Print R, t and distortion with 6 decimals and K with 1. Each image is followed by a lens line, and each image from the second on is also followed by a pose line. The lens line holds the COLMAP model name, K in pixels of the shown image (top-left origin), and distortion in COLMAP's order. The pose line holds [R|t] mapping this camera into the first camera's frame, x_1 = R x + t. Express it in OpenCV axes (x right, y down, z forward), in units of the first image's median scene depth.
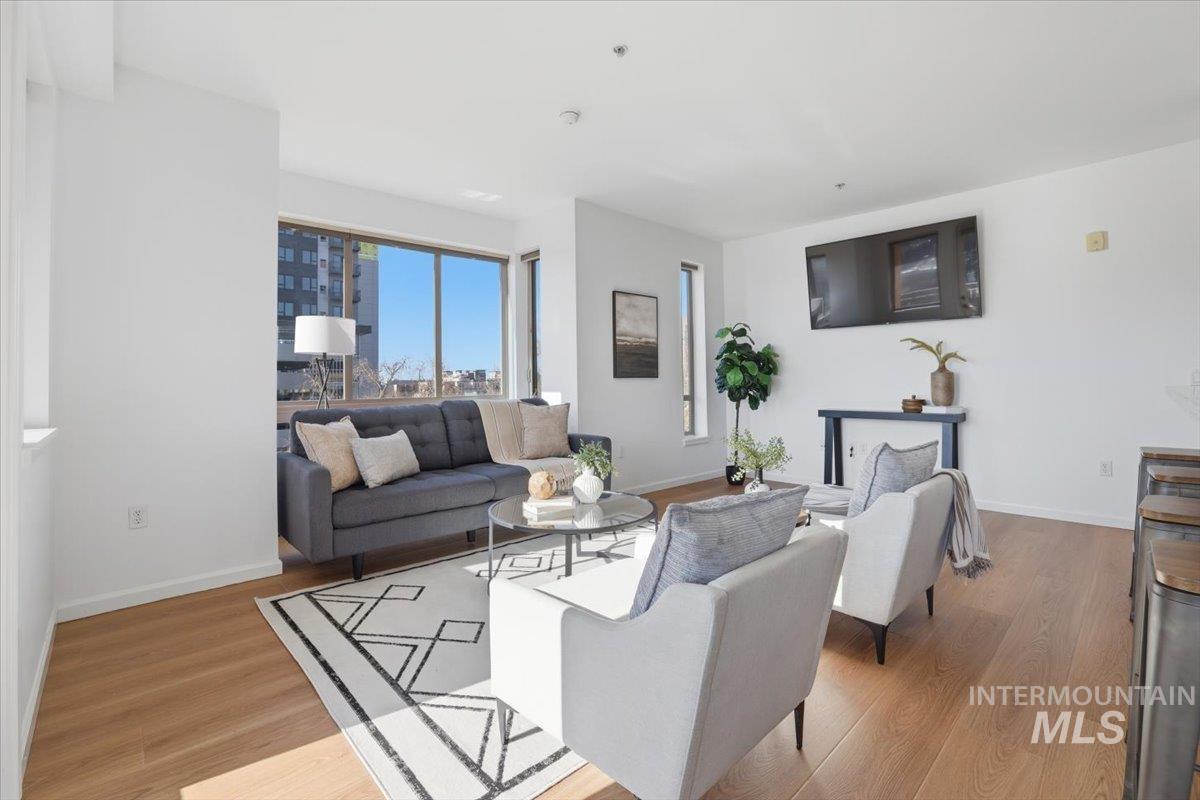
lens RADIAL K [[524.4, 0, 582.3], [0, 524.4, 374.1], [0, 0, 1]] dist [-0.028434, 0.006301]
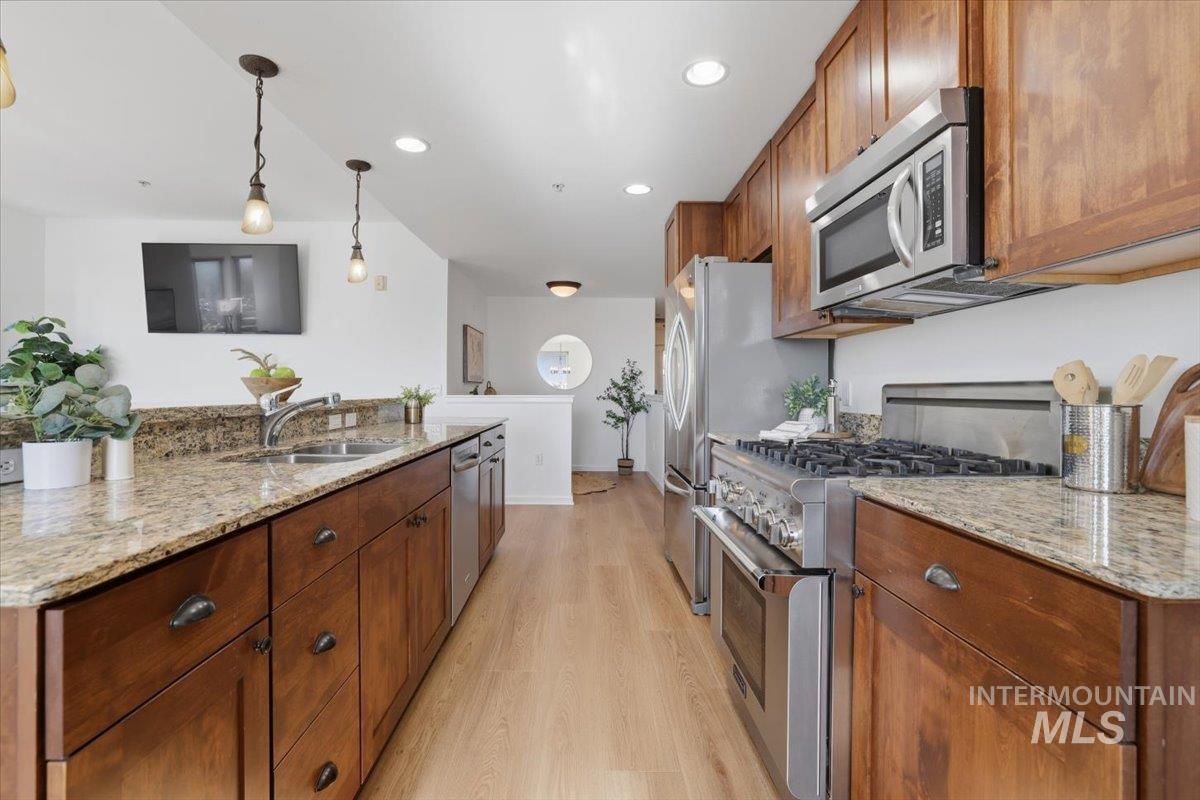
lens RADIAL K [[524.4, 0, 597.7], [0, 524.4, 391.4], [0, 0, 1]] dist [-0.028434, 0.006301]
pose [[0.655007, 0.015036, 0.755473, 0.336010], [-0.028630, 0.999578, 0.004928, -0.009823], [-0.755080, -0.024858, 0.655161, -0.250261]]
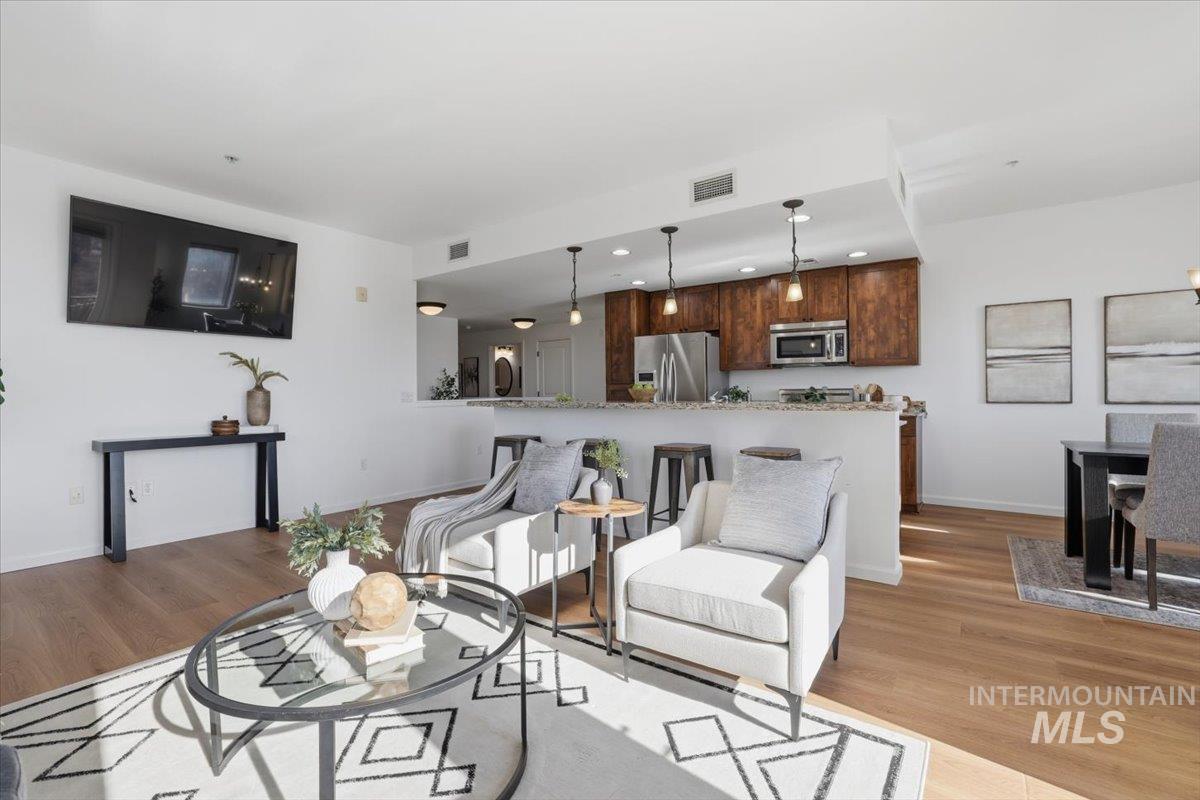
lens RADIAL K [[524.4, 0, 612.9], [0, 524.4, 390.0], [0, 0, 1]] dist [-0.028434, 0.006301]
pose [[-0.205404, 0.020733, 0.978458, -0.399141], [-0.005984, 0.999730, -0.022440, 0.013289], [-0.978659, -0.010464, -0.205225, 0.571240]]
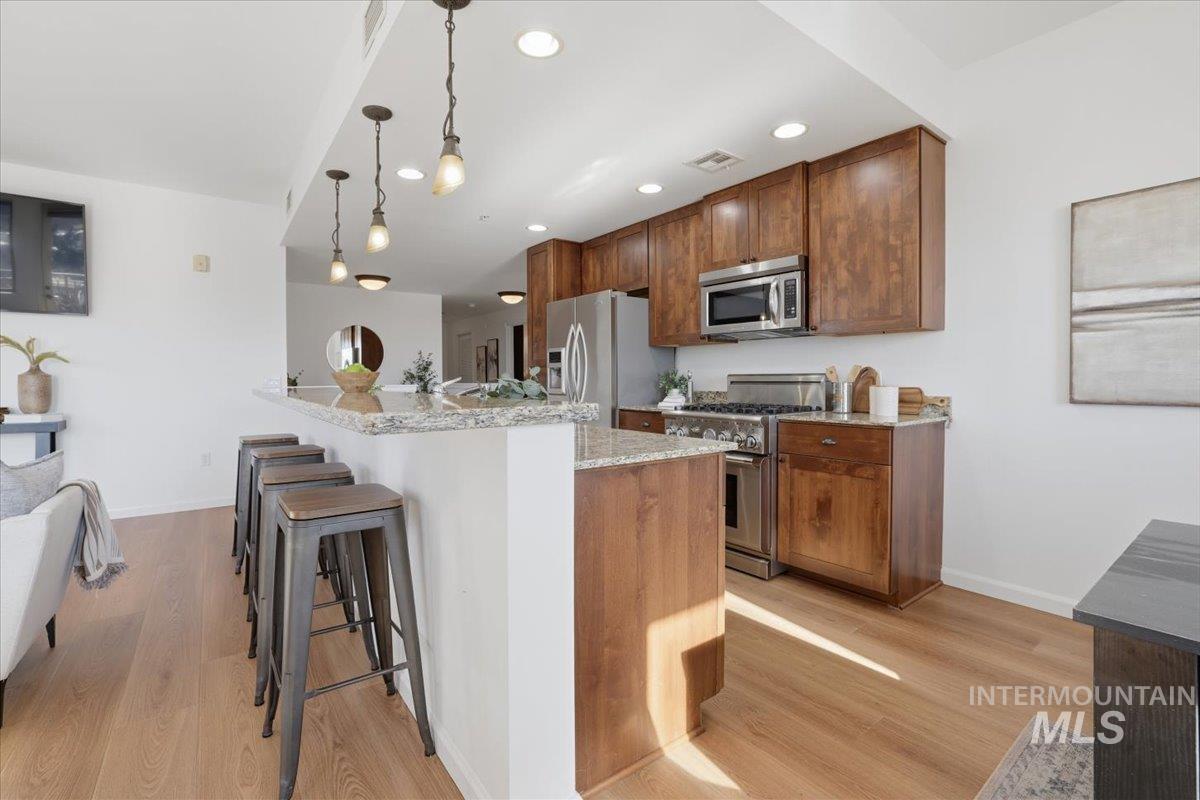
lens RADIAL K [[524.4, 0, 602.5], [0, 524.4, 385.8], [0, 0, 1]] dist [-0.028434, 0.006301]
pose [[0.094787, -0.000833, 0.995497, -0.056135], [-0.015093, 0.999884, 0.002274, -0.000762], [-0.995383, -0.015240, 0.094764, -0.010729]]
